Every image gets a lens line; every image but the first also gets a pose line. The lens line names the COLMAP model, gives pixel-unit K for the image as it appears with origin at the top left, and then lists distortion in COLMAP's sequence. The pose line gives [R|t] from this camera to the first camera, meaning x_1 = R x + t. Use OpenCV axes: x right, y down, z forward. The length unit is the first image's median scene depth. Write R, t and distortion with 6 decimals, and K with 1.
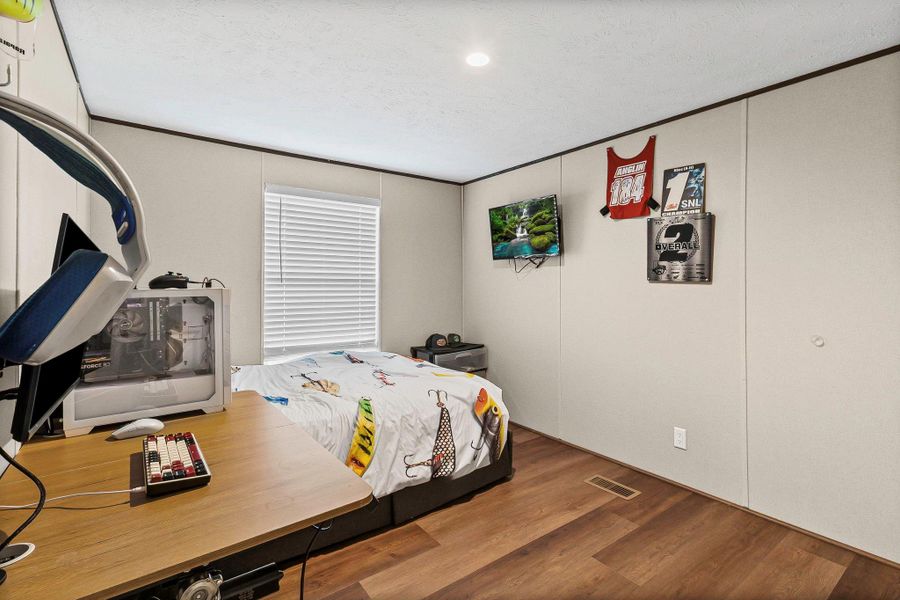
lens RADIAL K [[418.9, 0, 453.8], [0, 418.9, 295.3], [0, 0, 1]] dist [0.000648, 0.000199]
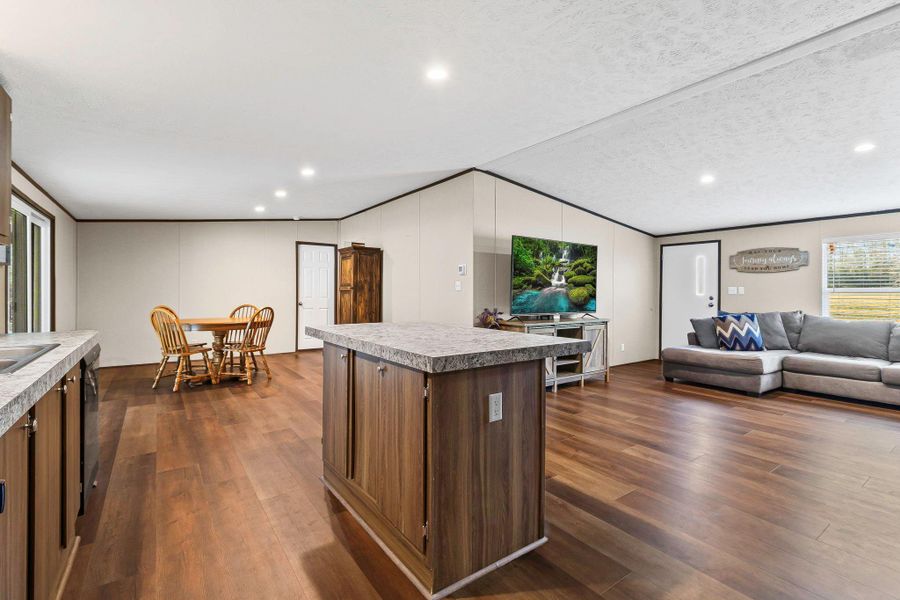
lens RADIAL K [[409.6, 0, 458.0], [0, 409.6, 291.2], [0, 0, 1]] dist [0.000855, 0.000776]
pose [[-0.003623, -0.002869, 0.999989, -0.563981], [0.023436, 0.999721, 0.002954, -0.135986], [-0.999719, 0.023446, -0.003555, 1.178055]]
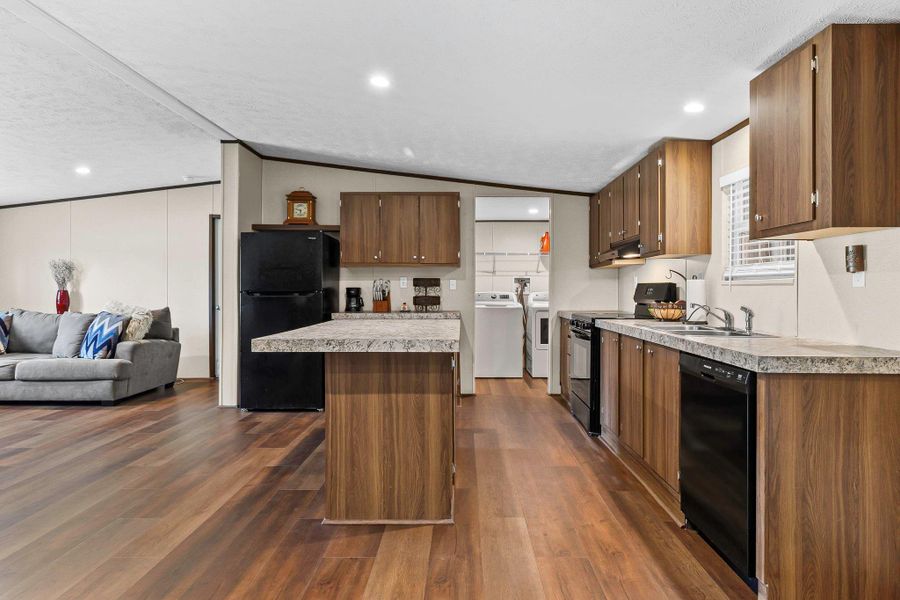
lens RADIAL K [[529.1, 0, 463.2], [0, 529.1, 290.5], [0, 0, 1]] dist [-0.003814, -0.004515]
pose [[-0.589680, -0.003340, -0.807630, 0.101447], [-0.027690, 0.999487, 0.016084, -0.142084], [0.807162, 0.031848, -0.589470, 1.525147]]
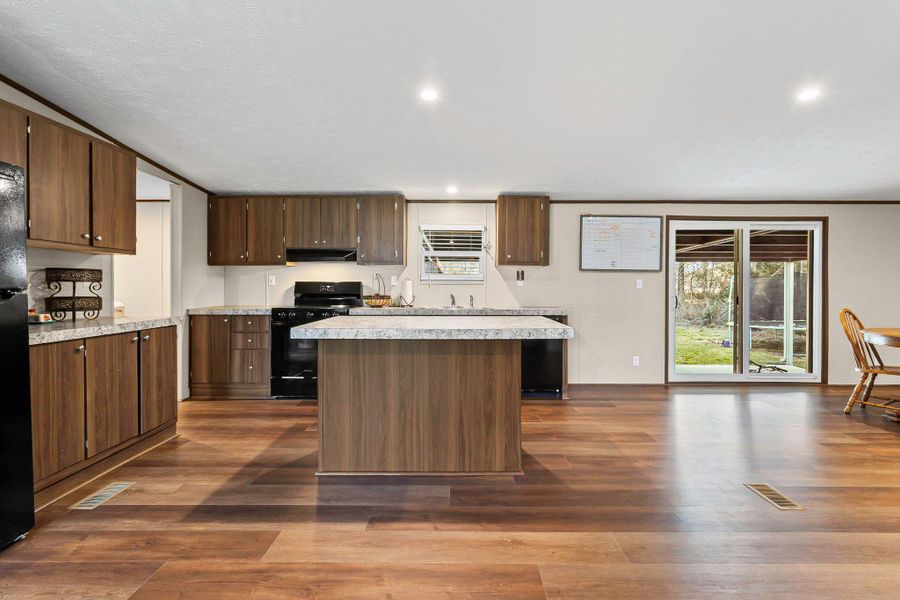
lens RADIAL K [[418.9, 0, 462.3], [0, 418.9, 292.2], [0, 0, 1]] dist [0.000648, 0.000199]
pose [[0.811401, 0.006180, -0.584458, 0.030110], [-0.016489, 0.999788, -0.012320, -0.124571], [0.584258, 0.019634, 0.811331, 0.892718]]
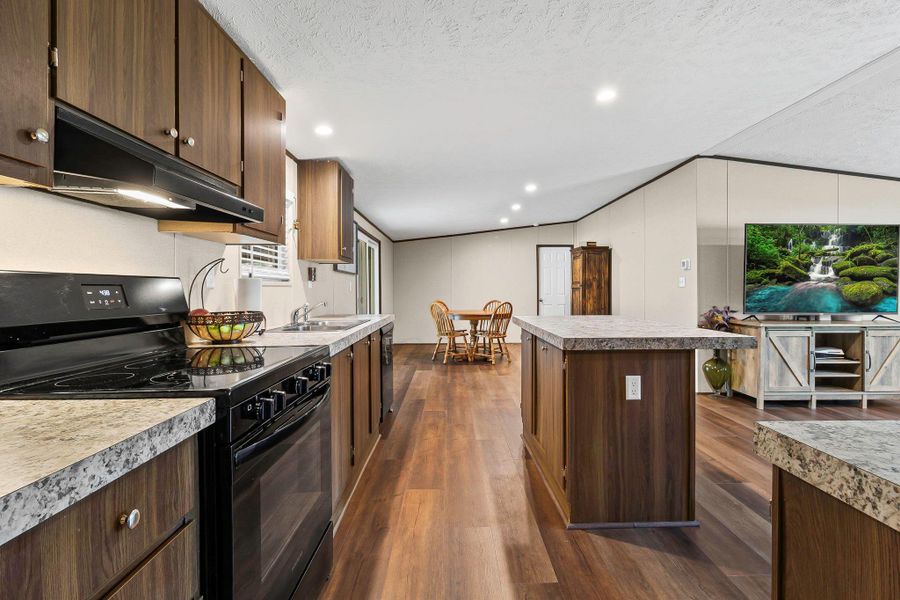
lens RADIAL K [[409.6, 0, 461.8], [0, 409.6, 292.4], [0, 0, 1]] dist [0.000855, 0.000776]
pose [[0.565859, -0.012100, 0.824413, -0.618109], [0.028558, 0.999580, -0.004930, -0.132709], [-0.824007, 0.026334, 0.565967, 1.090923]]
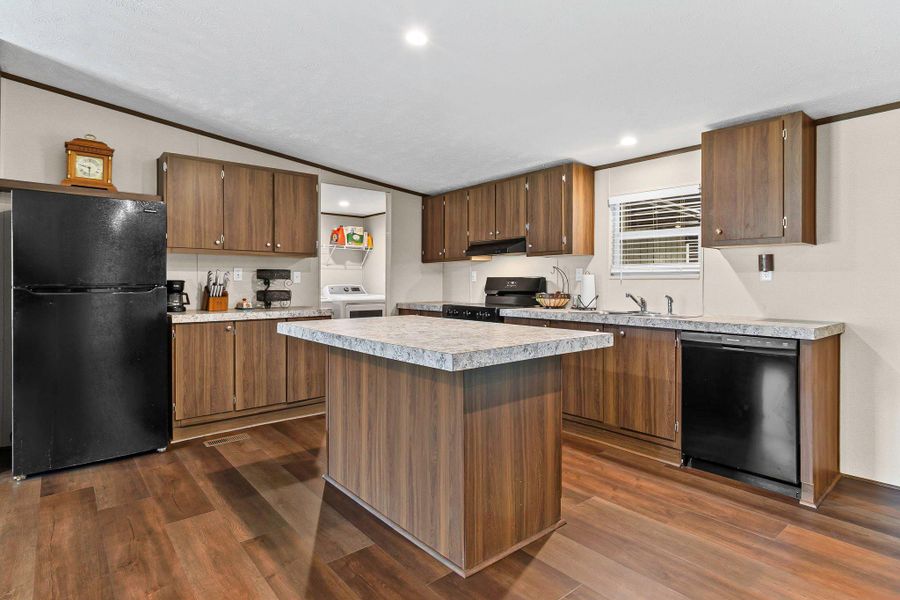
lens RADIAL K [[475.8, 0, 466.0], [0, 475.8, 281.9], [0, 0, 1]] dist [-0.000247, -0.000194]
pose [[0.084200, -0.004392, -0.996439, 0.125953], [-0.029884, 0.999529, -0.006931, -0.133211], [0.996001, 0.030361, 0.084029, 1.202520]]
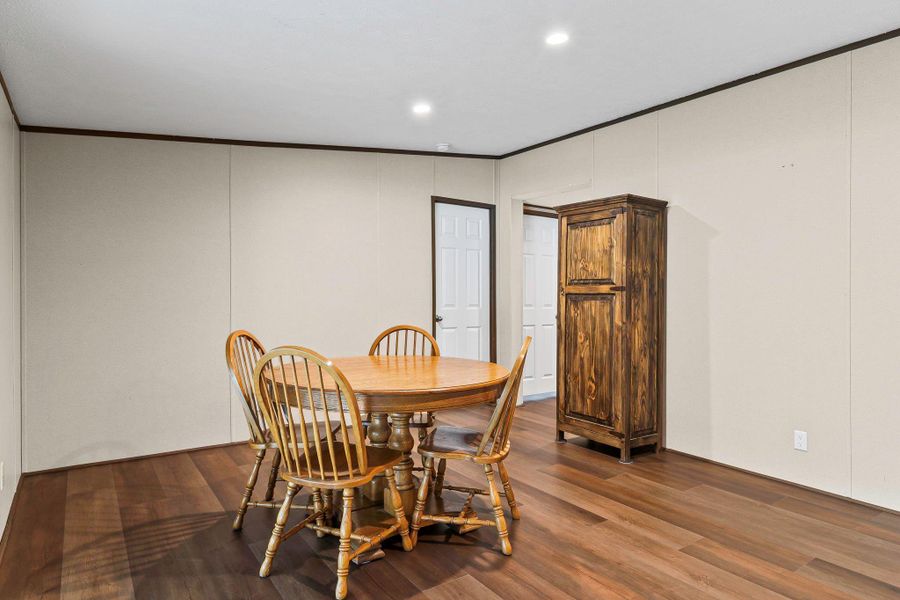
lens RADIAL K [[529.1, 0, 456.4], [0, 529.1, 290.5], [0, 0, 1]] dist [-0.003814, -0.004515]
pose [[0.006756, 0.001082, 0.999977, -0.174207], [0.017916, 0.999839, -0.001203, -0.146601], [-0.999817, 0.017924, 0.006736, 1.581198]]
